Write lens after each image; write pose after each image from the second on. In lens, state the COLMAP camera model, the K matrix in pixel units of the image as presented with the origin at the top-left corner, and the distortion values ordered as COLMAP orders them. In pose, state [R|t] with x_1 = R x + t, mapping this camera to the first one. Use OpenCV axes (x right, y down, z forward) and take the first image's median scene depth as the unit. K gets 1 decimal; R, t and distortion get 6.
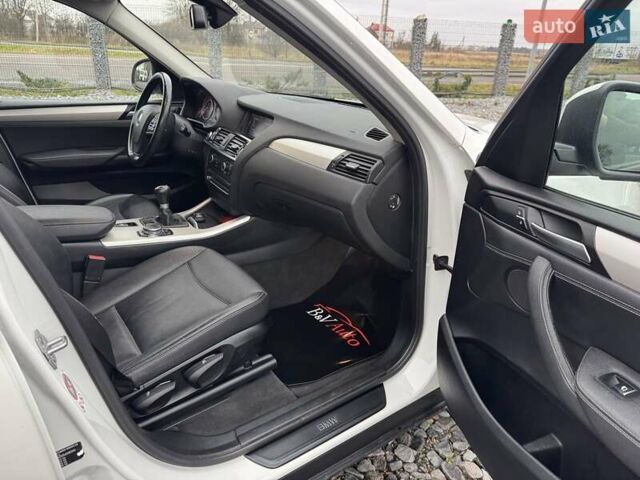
lens RADIAL K [[457.2, 0, 328.4], [0, 457.2, 241.3], [0, 0, 1]] dist [0.079433, -0.080737]
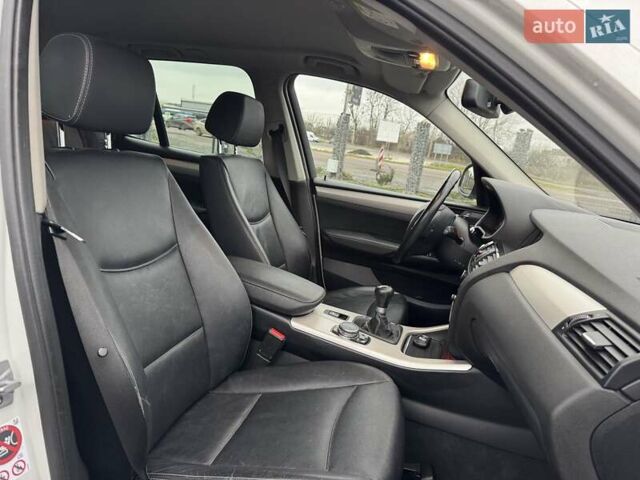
lens RADIAL K [[457.2, 0, 328.4], [0, 457.2, 241.3], [0, 0, 1]] dist [0.079433, -0.080737]
pose [[0.640086, 0.210933, -0.738780, 0.158192], [-0.398385, 0.913327, -0.084396, -0.080498], [0.656947, 0.348339, 0.668641, 0.346139]]
